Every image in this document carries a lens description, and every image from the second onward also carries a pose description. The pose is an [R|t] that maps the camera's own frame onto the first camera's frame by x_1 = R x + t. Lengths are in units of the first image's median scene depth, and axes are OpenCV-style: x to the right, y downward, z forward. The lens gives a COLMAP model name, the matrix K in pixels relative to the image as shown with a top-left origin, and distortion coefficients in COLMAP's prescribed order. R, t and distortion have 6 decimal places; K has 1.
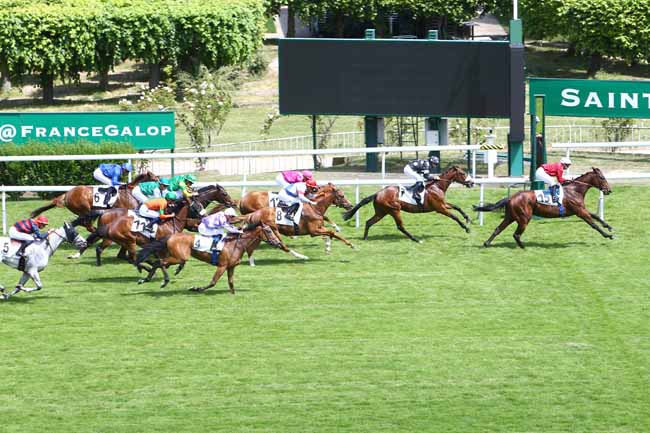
lens RADIAL K [[2894.9, 0, 325.0], [0, 2894.9, 216.5], [0, 0, 1]] dist [0.263020, 11.883072]
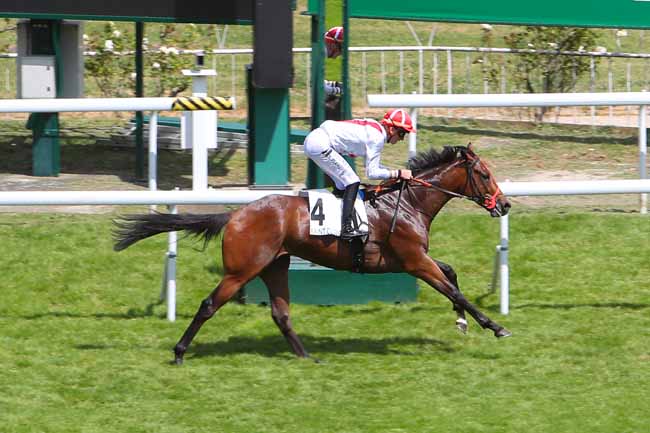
lens RADIAL K [[3830.1, 0, 348.5], [0, 3830.1, 217.0], [0, 0, 1]] dist [0.802405, 13.872351]
pose [[0.995677, 0.004576, 0.092773, 0.031606], [-0.005573, 0.999929, 0.010492, -0.015079], [-0.092718, -0.010964, 0.995632, 0.526411]]
